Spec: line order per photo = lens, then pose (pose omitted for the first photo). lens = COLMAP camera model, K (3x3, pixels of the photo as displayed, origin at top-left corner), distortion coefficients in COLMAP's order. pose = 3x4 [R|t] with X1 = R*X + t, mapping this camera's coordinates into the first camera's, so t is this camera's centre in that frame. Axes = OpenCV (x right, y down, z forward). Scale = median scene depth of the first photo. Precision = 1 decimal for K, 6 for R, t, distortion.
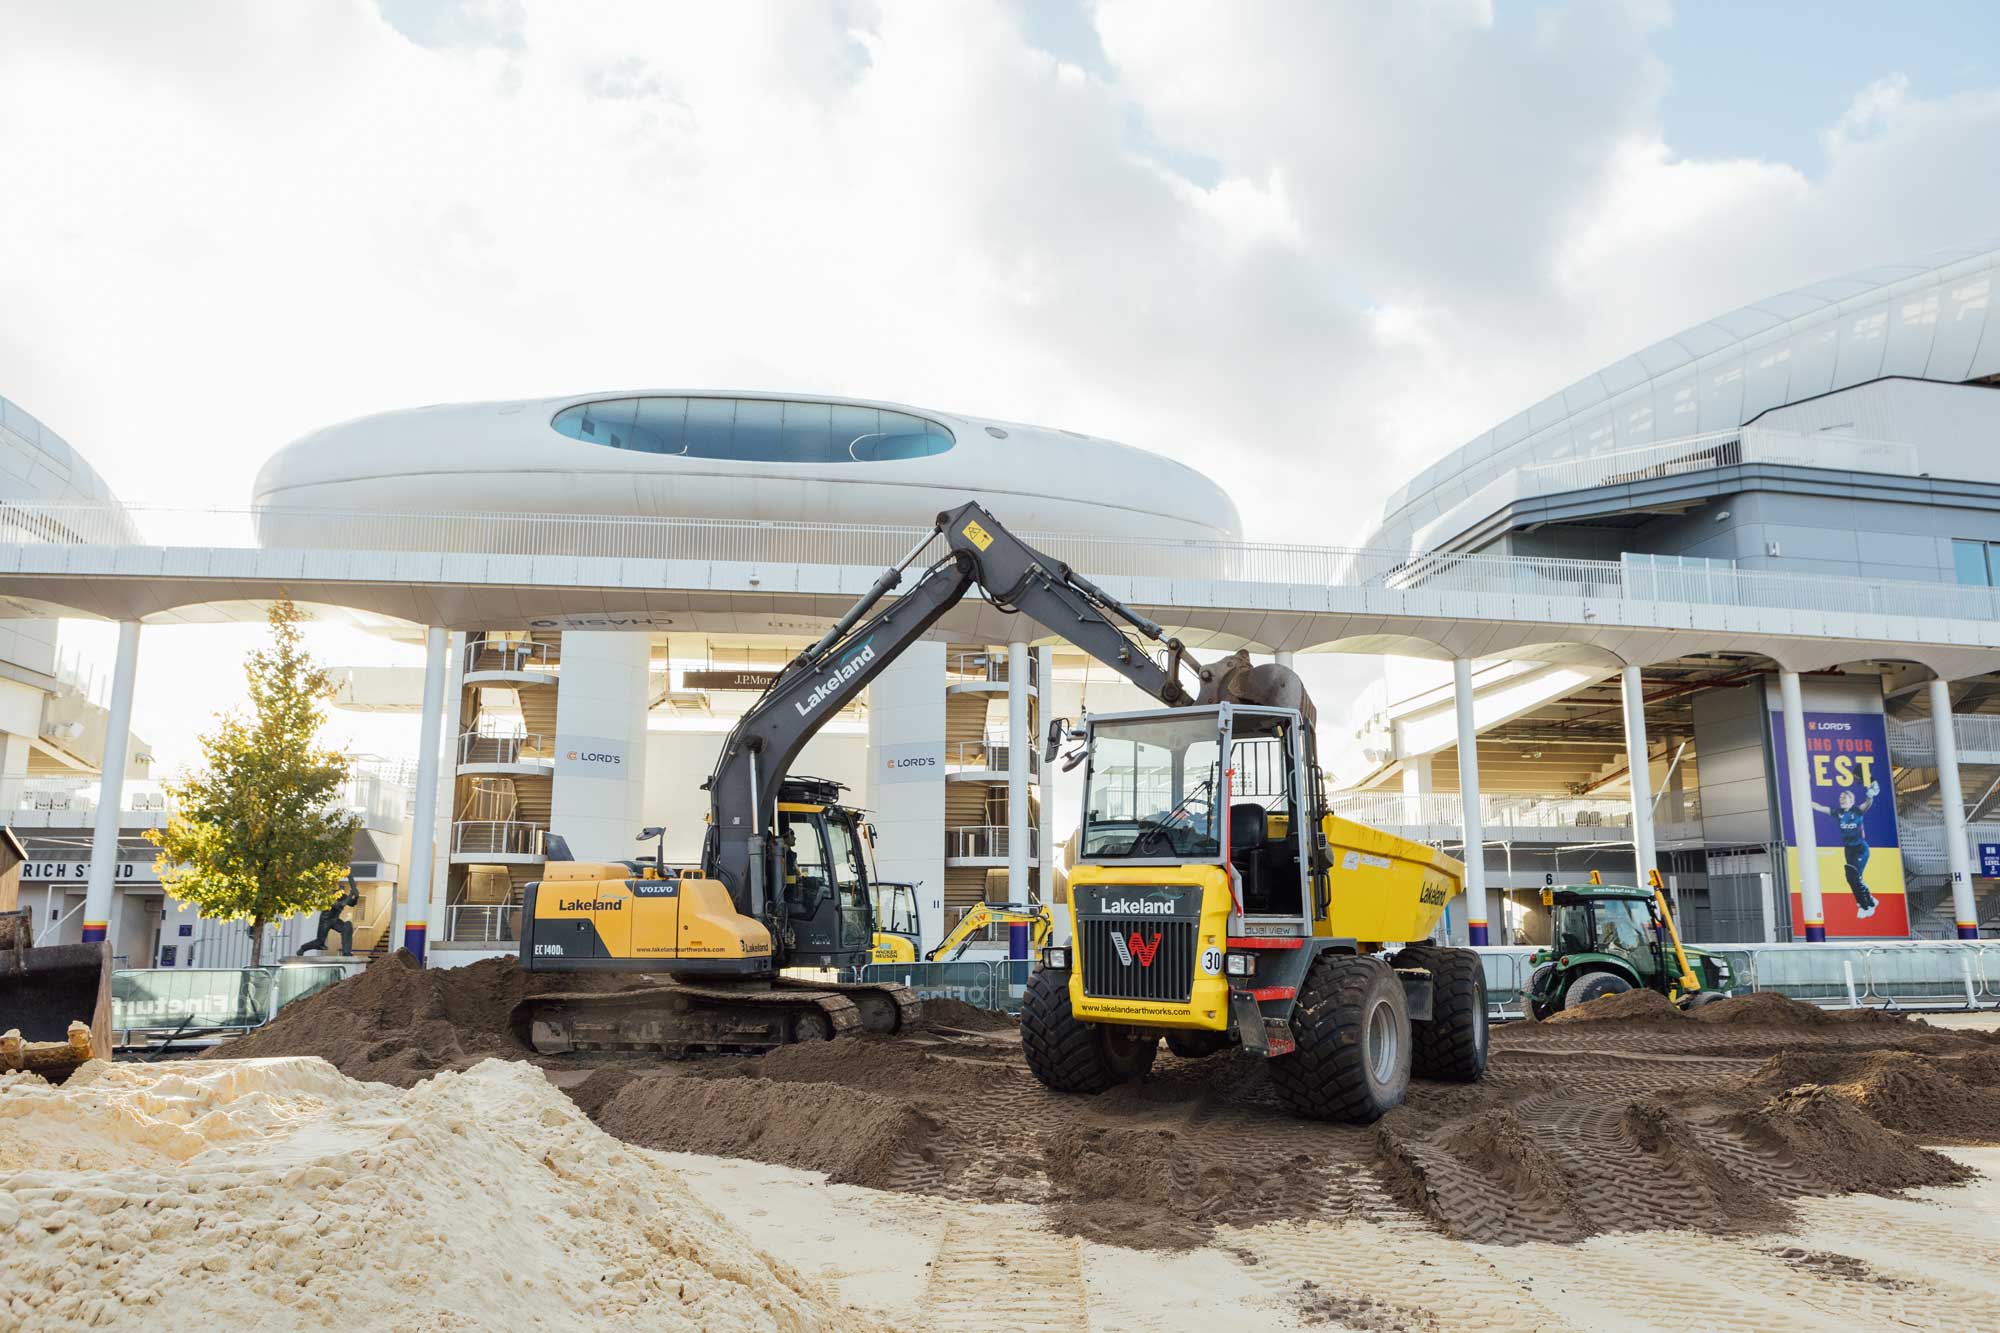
lens RADIAL K [[1332.4, 0, 1000.0], [0, 1332.4, 666.5], [0, 0, 1]] dist [-0.010190, -0.008174]
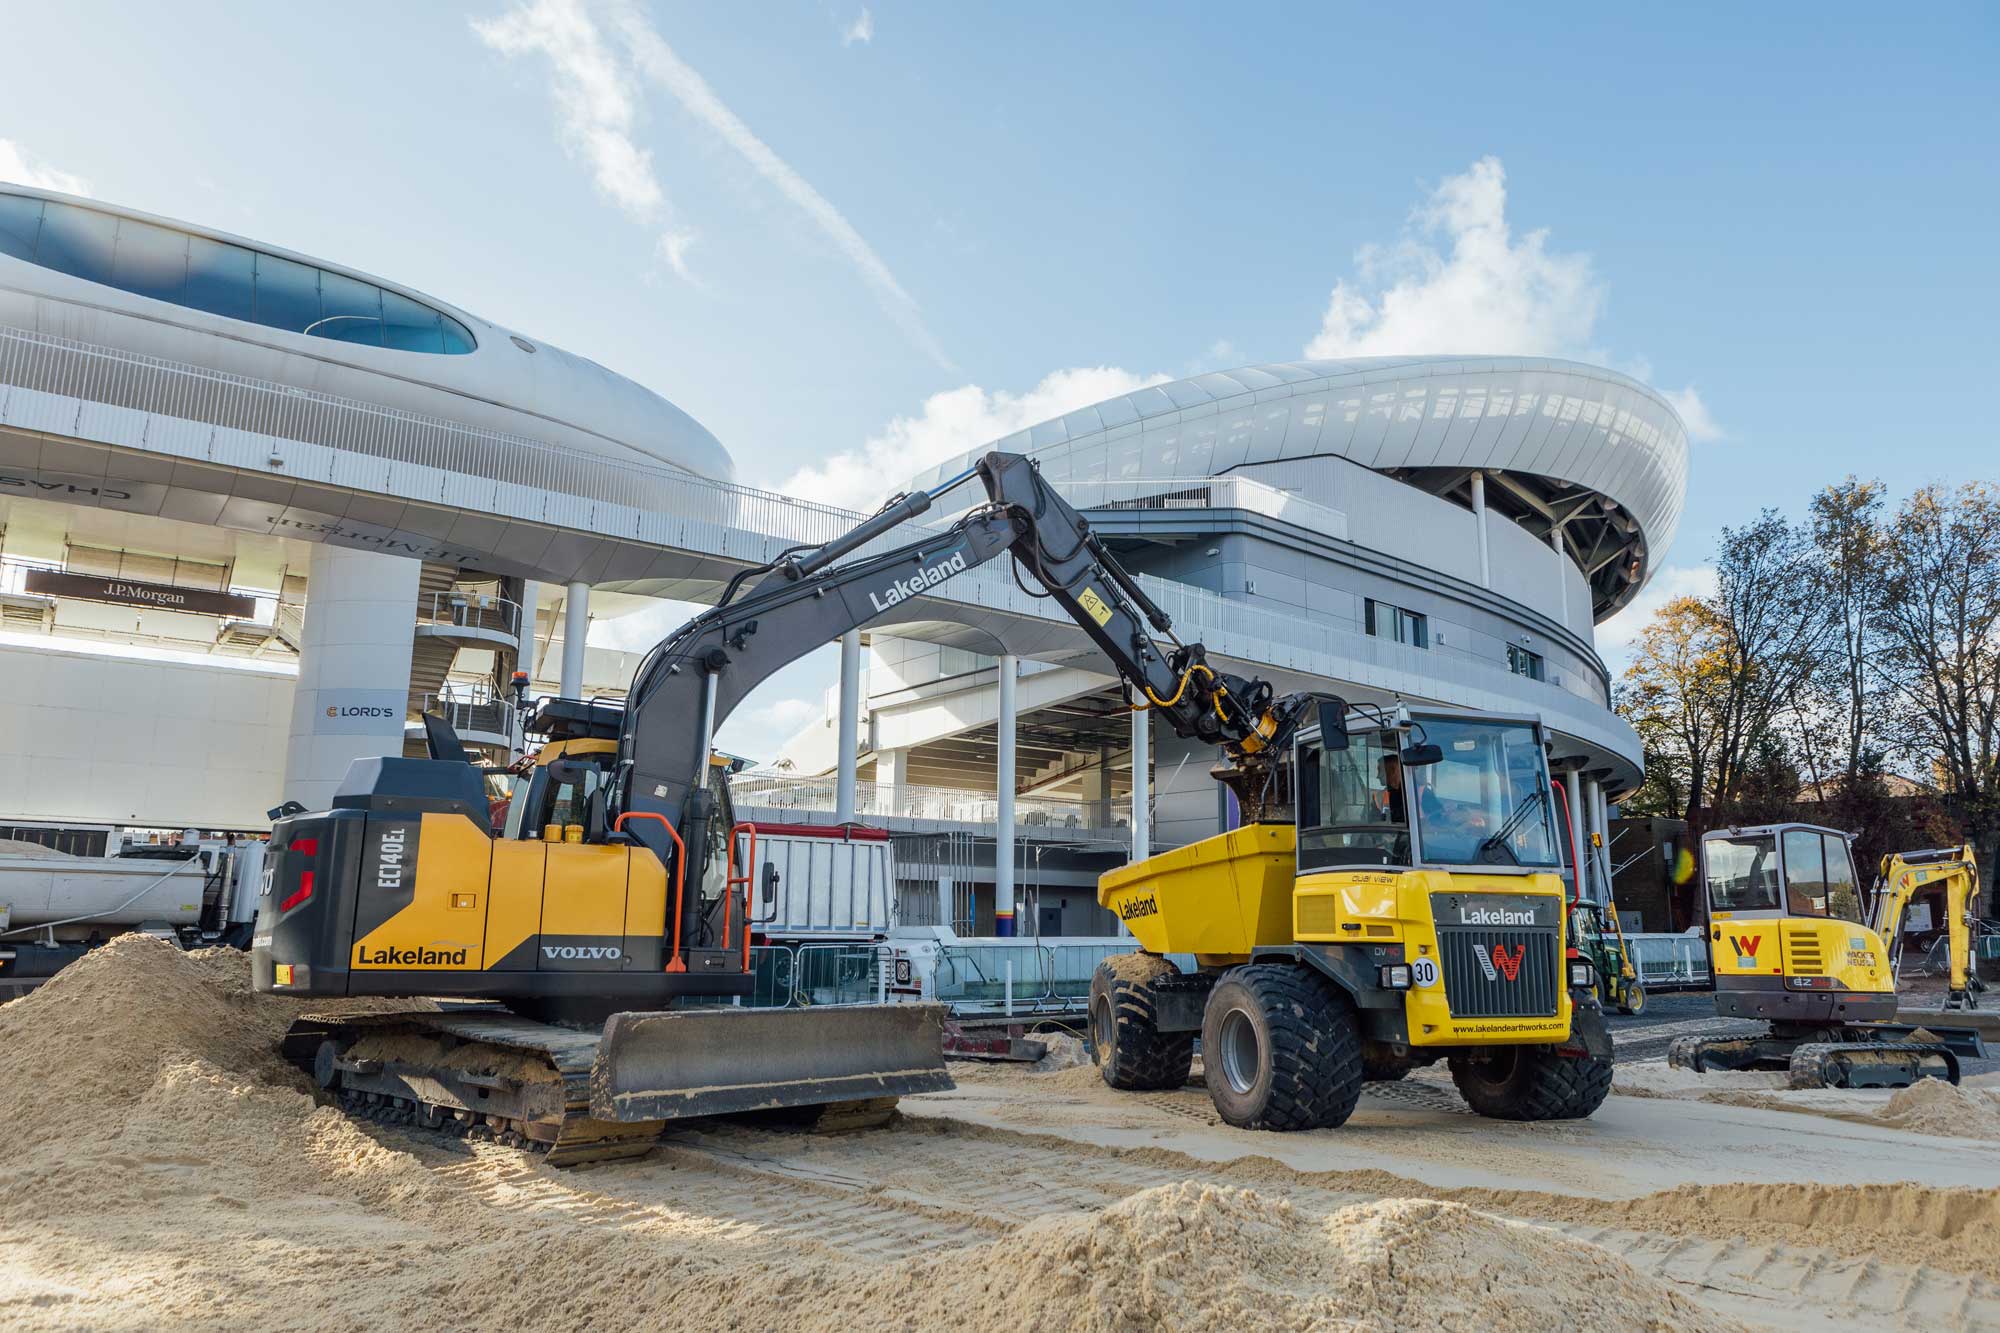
lens RADIAL K [[1382.4, 0, 994.6], [0, 1382.4, 639.5], [0, 0, 1]] dist [-0.069119, 0.008354]
pose [[0.870552, 0.105333, 0.480670, -0.162163], [-0.103568, 0.994161, -0.030283, 0.012630], [-0.481054, -0.023419, 0.876378, 0.080414]]
